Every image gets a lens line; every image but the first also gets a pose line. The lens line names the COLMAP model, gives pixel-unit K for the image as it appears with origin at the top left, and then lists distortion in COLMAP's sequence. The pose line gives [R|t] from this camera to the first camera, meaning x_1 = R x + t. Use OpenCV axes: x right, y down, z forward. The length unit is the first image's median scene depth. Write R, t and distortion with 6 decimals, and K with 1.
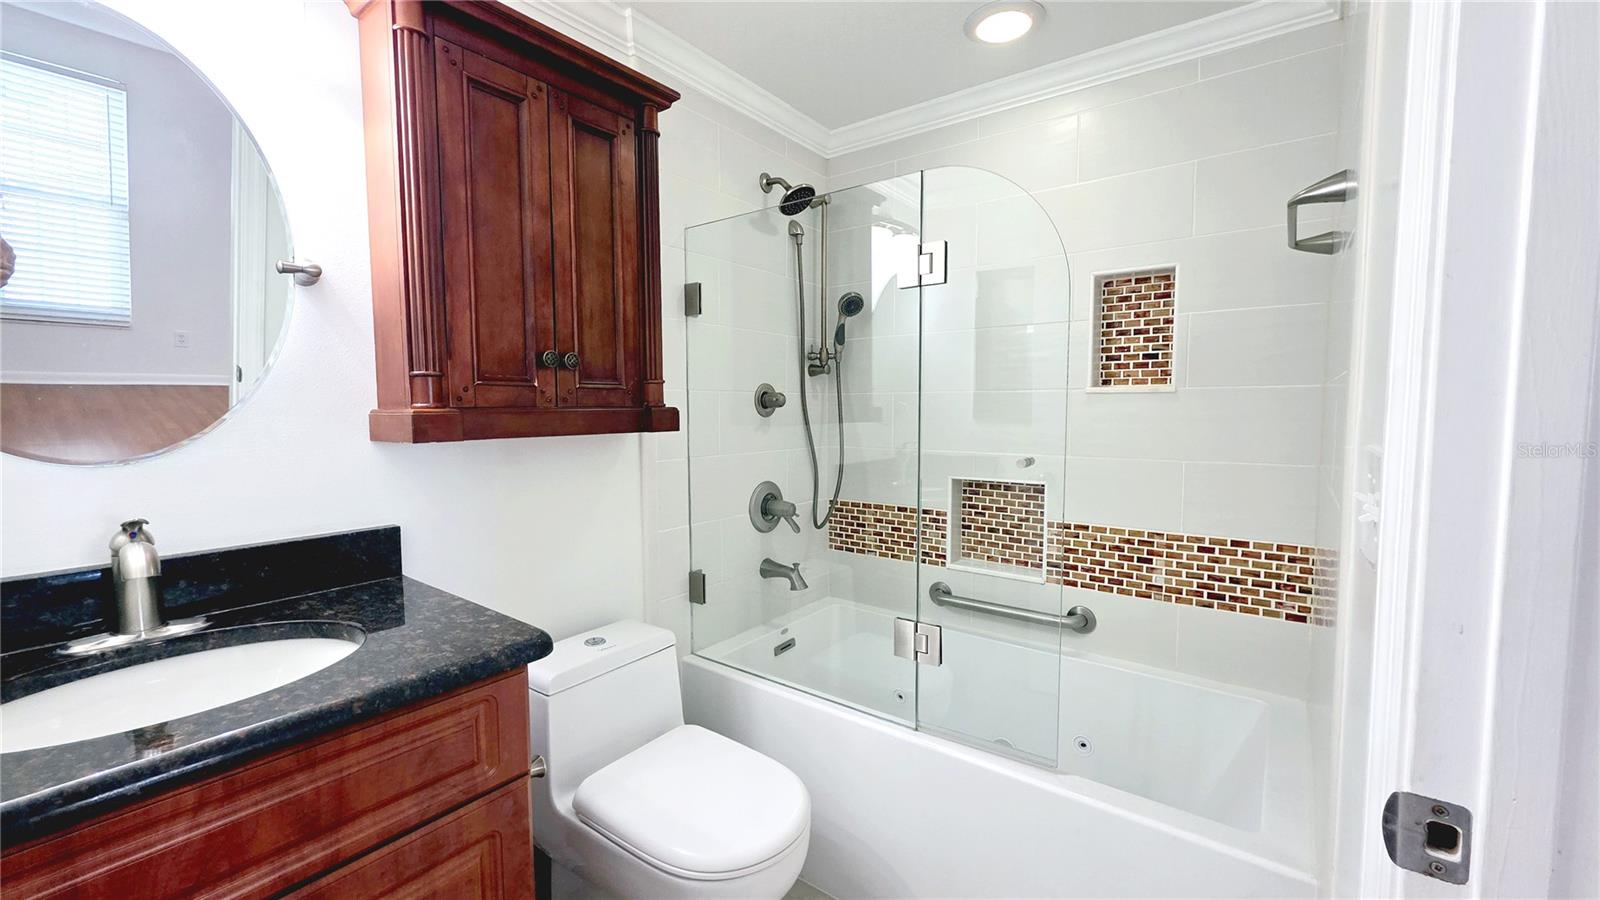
lens RADIAL K [[639.3, 0, 796.4], [0, 639.3, 446.4], [0, 0, 1]] dist [0.000897, 0.000205]
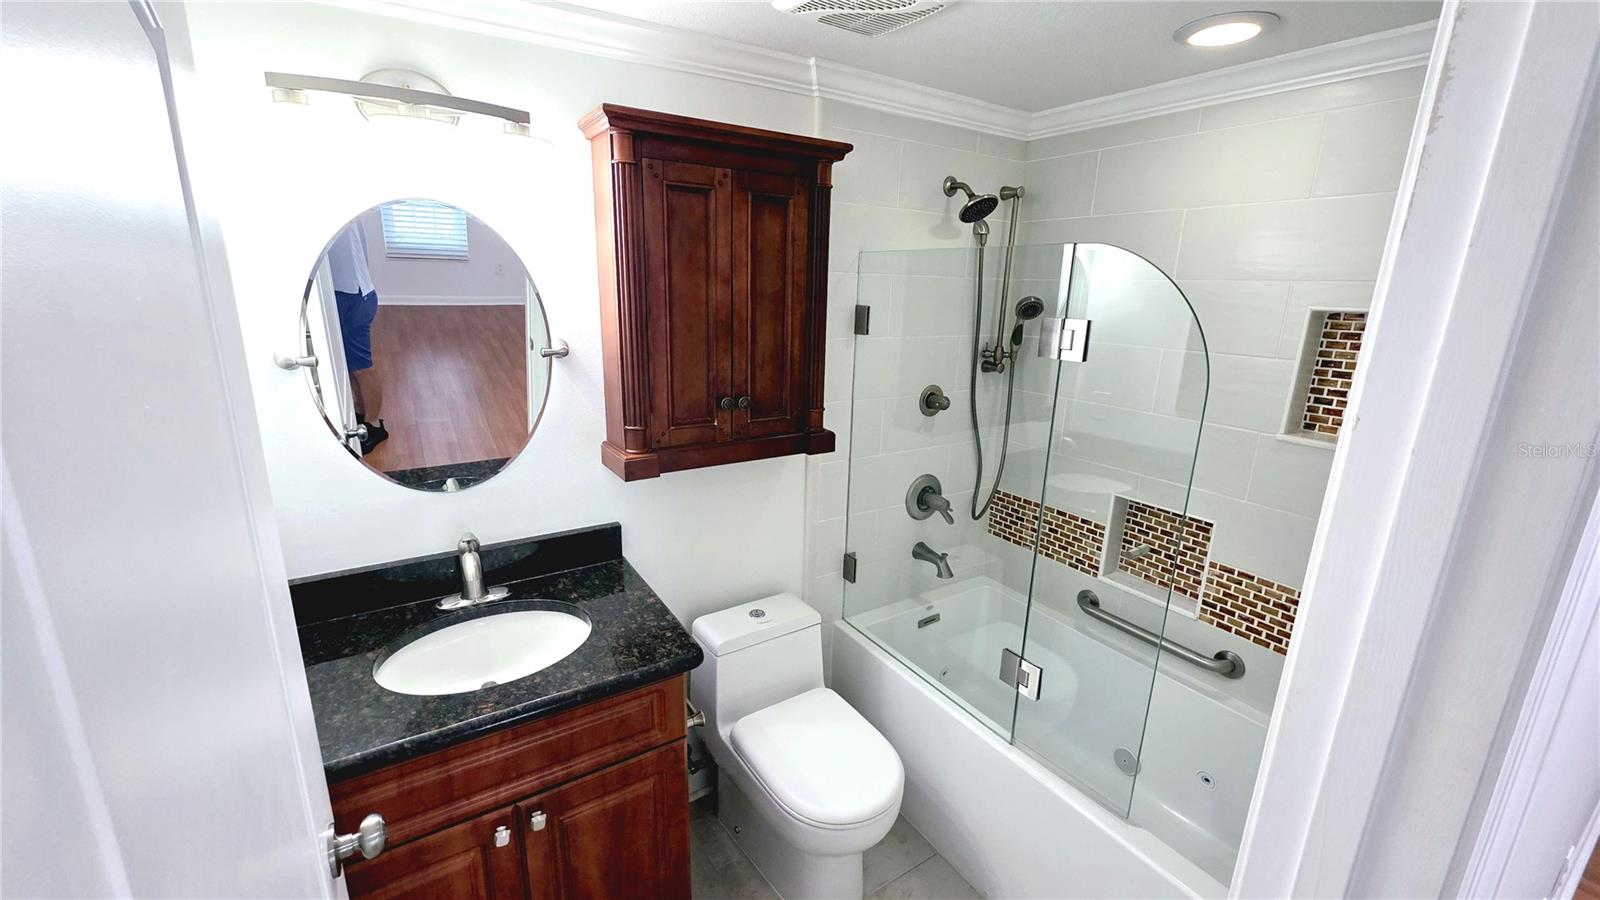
lens RADIAL K [[639.3, 0, 796.9], [0, 639.3, 448.8], [0, 0, 1]] dist [0.000897, 0.000205]
pose [[0.939679, 0.111452, -0.323391, 0.130538], [-0.052350, 0.981149, 0.186026, -0.250221], [0.338028, -0.157875, 0.927800, -0.097374]]
